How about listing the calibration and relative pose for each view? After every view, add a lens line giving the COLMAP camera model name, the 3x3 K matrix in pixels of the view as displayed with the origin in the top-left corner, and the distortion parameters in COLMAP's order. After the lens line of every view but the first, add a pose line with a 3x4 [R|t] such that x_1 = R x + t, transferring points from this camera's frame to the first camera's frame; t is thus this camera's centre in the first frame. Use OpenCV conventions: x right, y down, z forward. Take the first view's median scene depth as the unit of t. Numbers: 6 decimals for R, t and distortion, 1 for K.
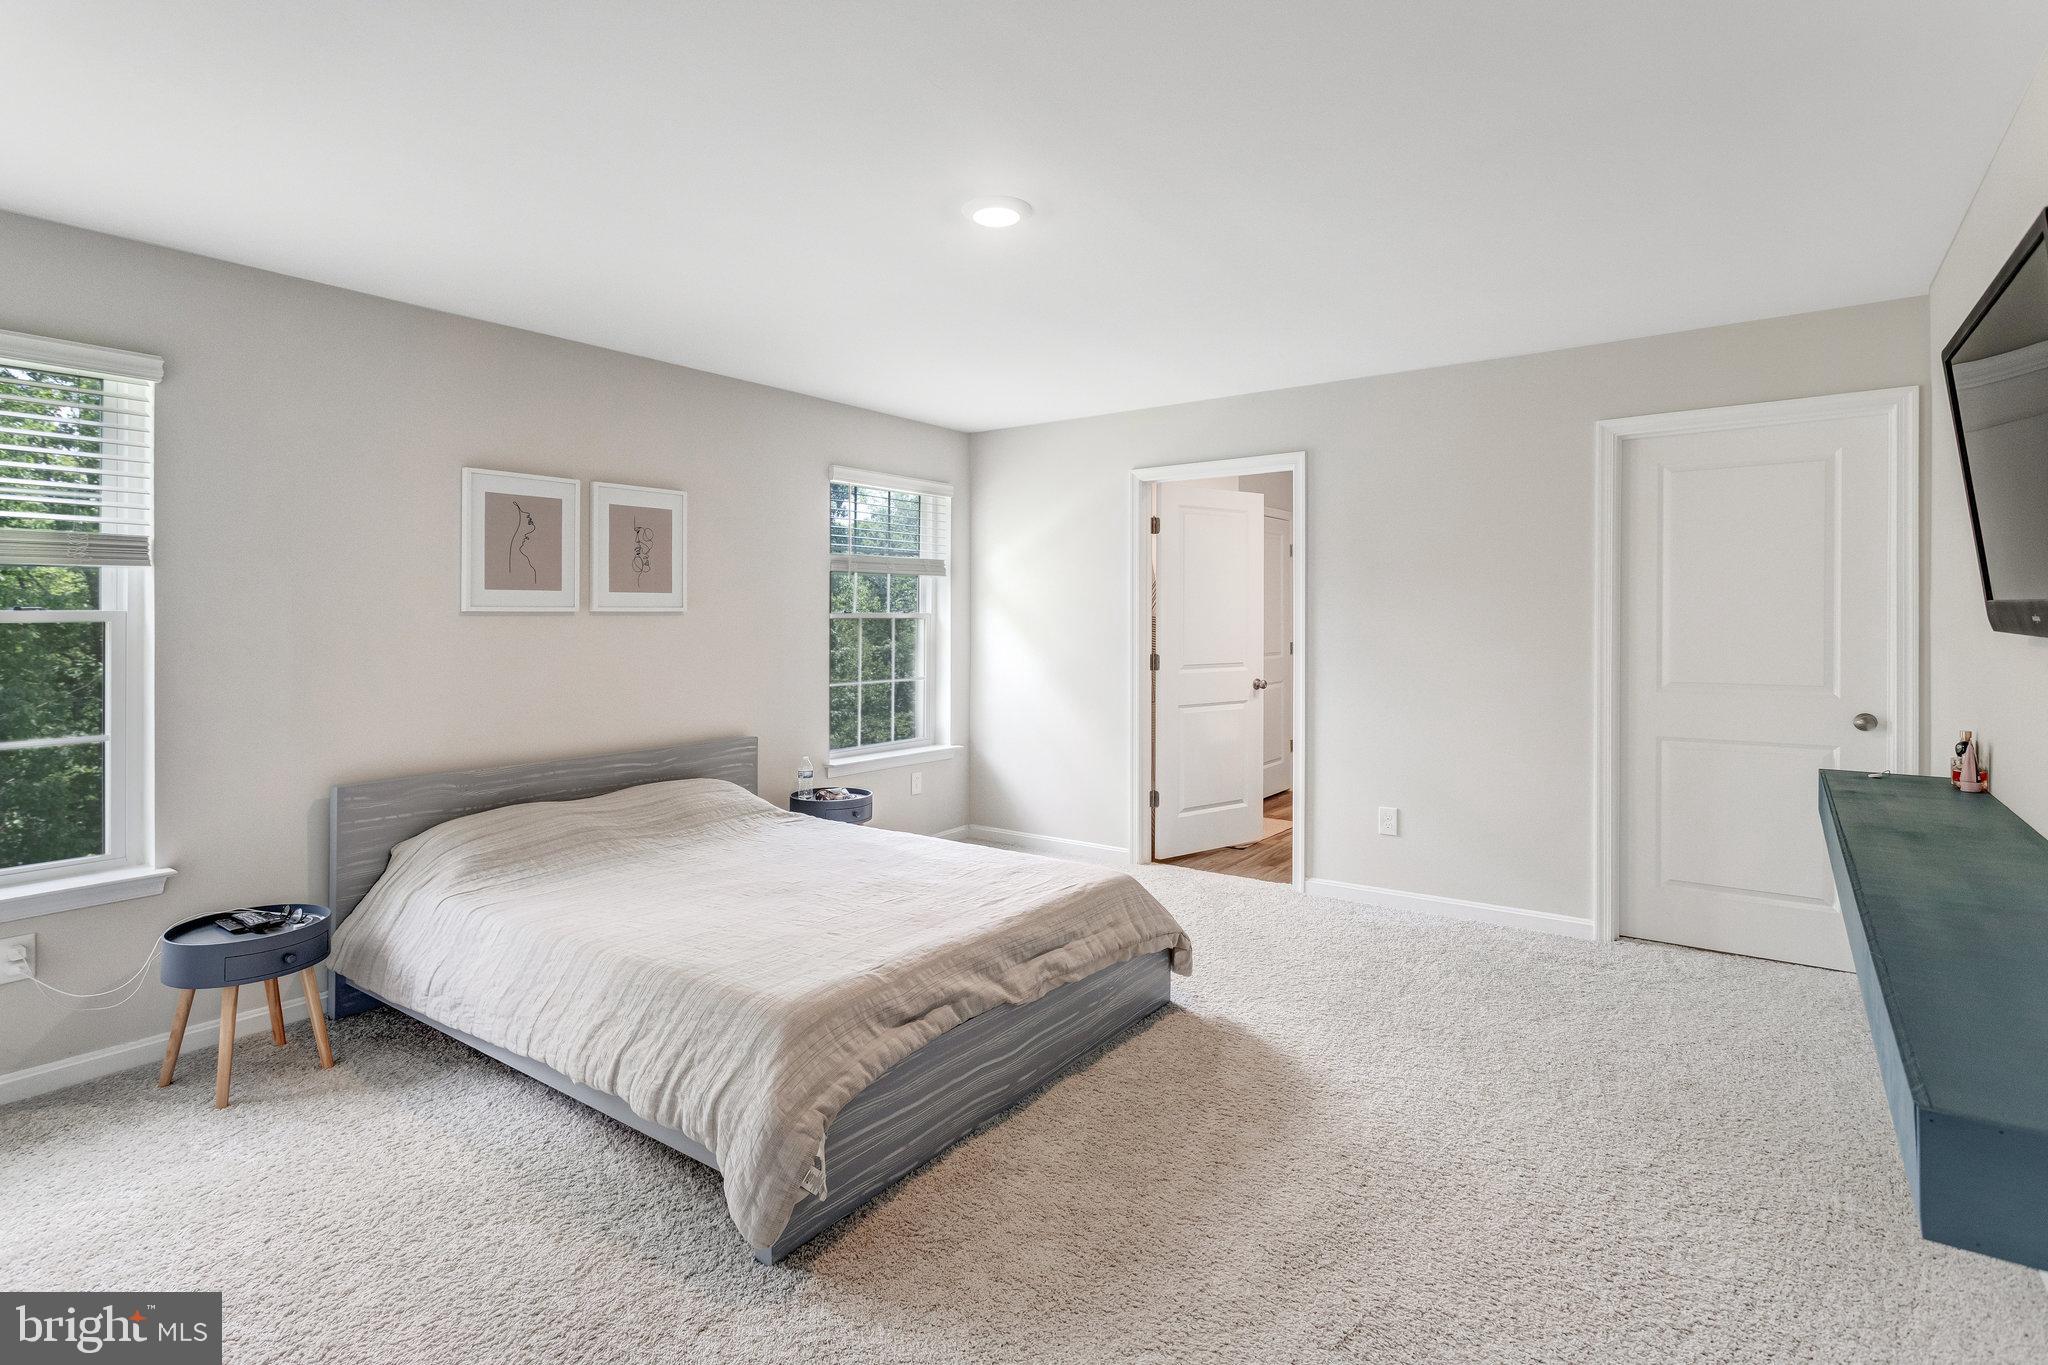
lens RADIAL K [[1038.0, 0, 1023.5], [0, 1038.0, 622.5], [0, 0, 1]] dist [0.000420, 0.000085]
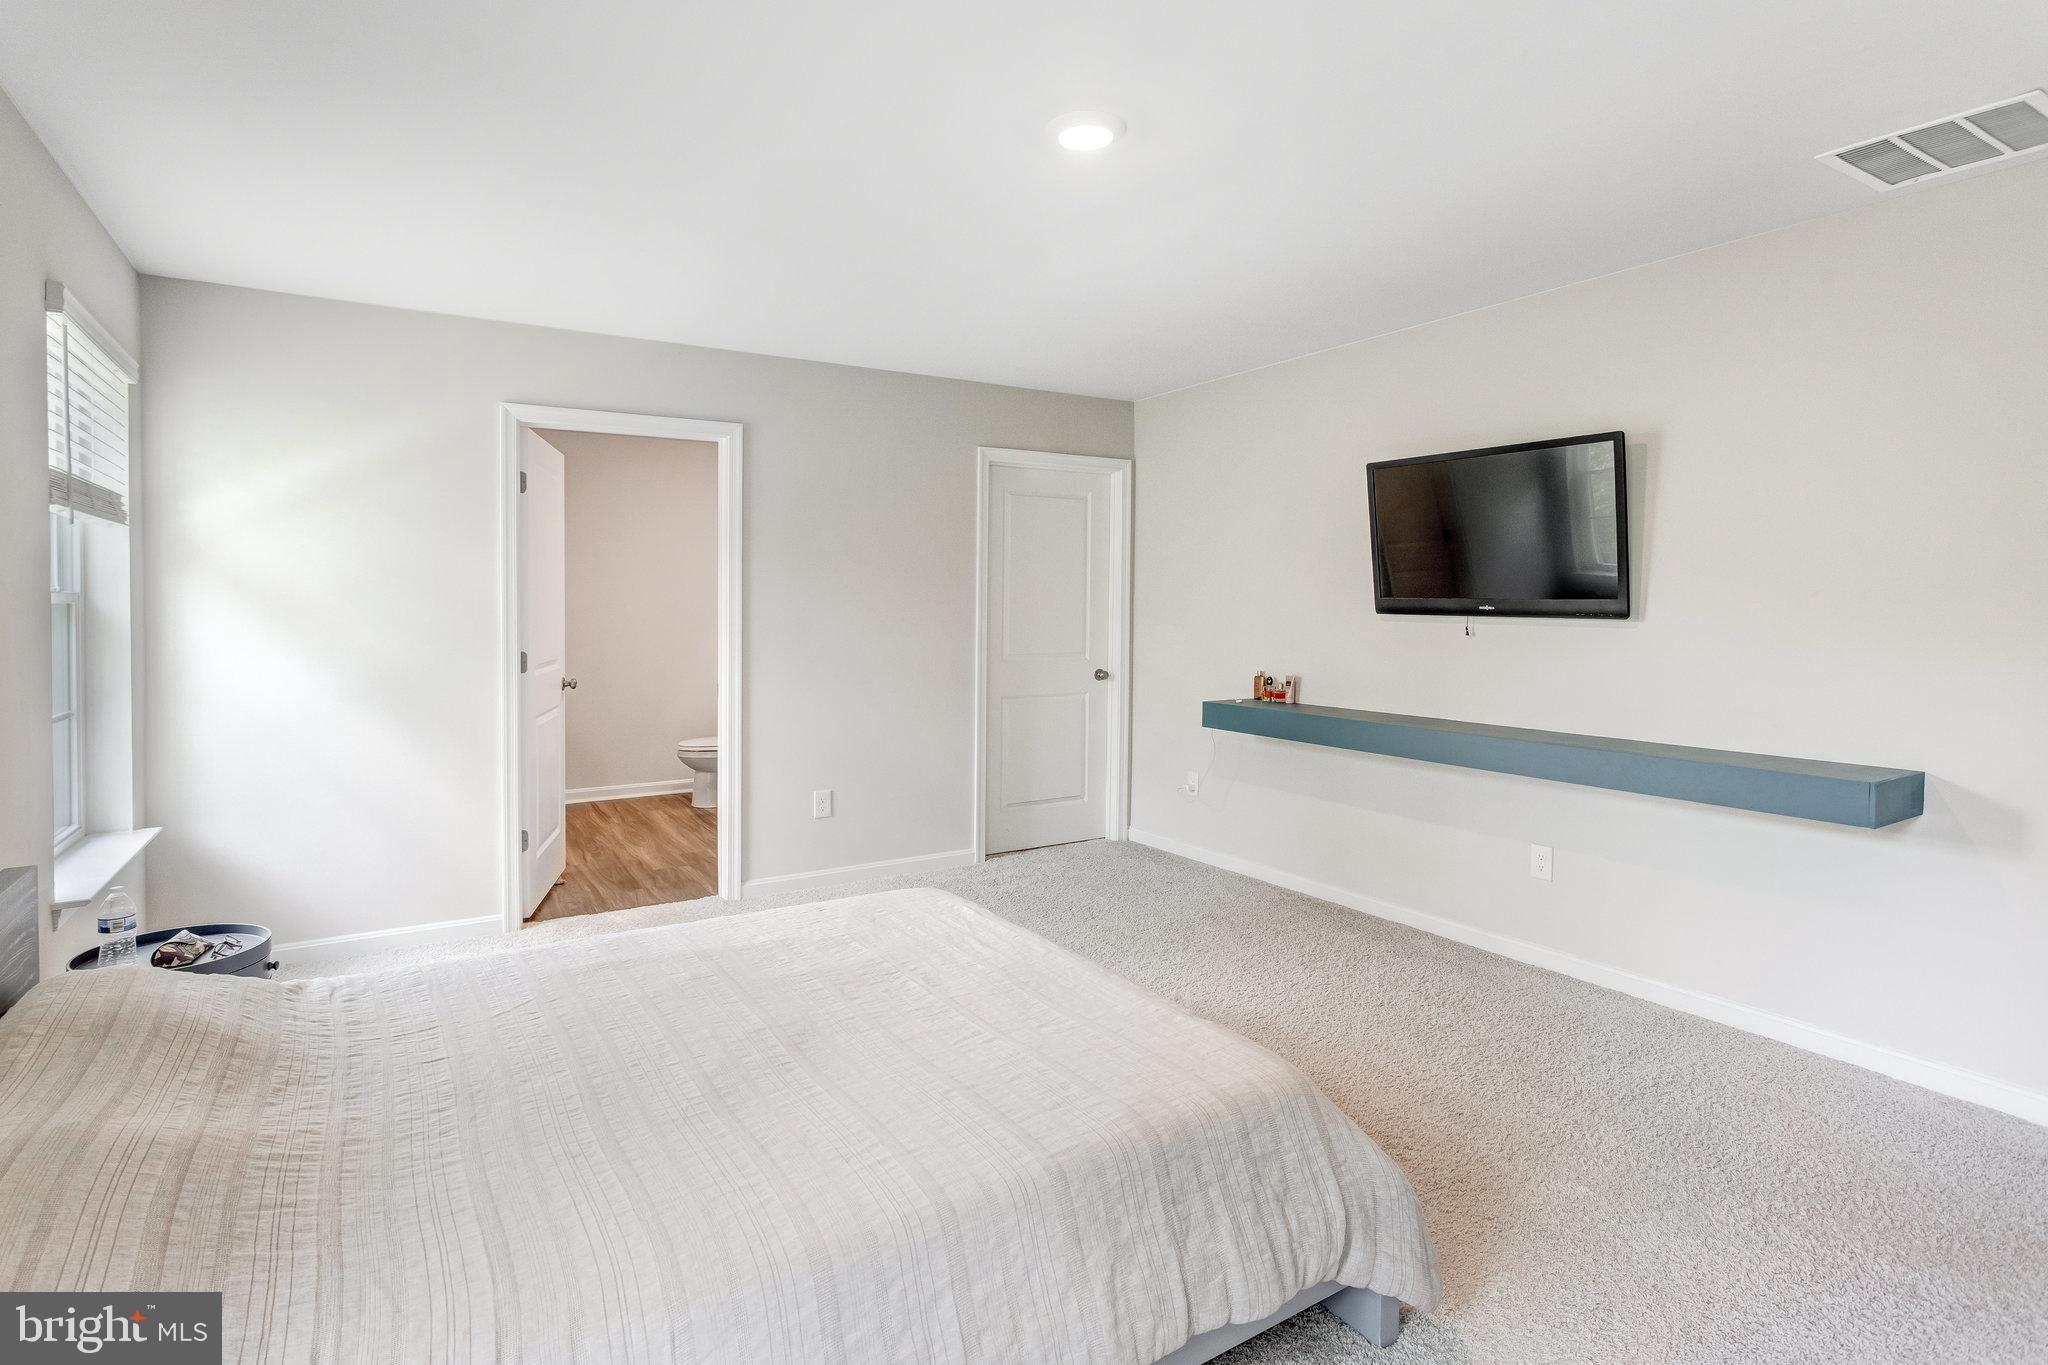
lens RADIAL K [[1033.1, 0, 1033.0], [0, 1033.1, 634.6], [0, 0, 1]] dist [-0.002577, 0.000332]
pose [[0.353814, -0.022854, 0.935037, -0.588957], [-0.001112, 0.999690, 0.024855, -0.001914], [-0.935315, -0.009834, 0.353679, 0.499117]]
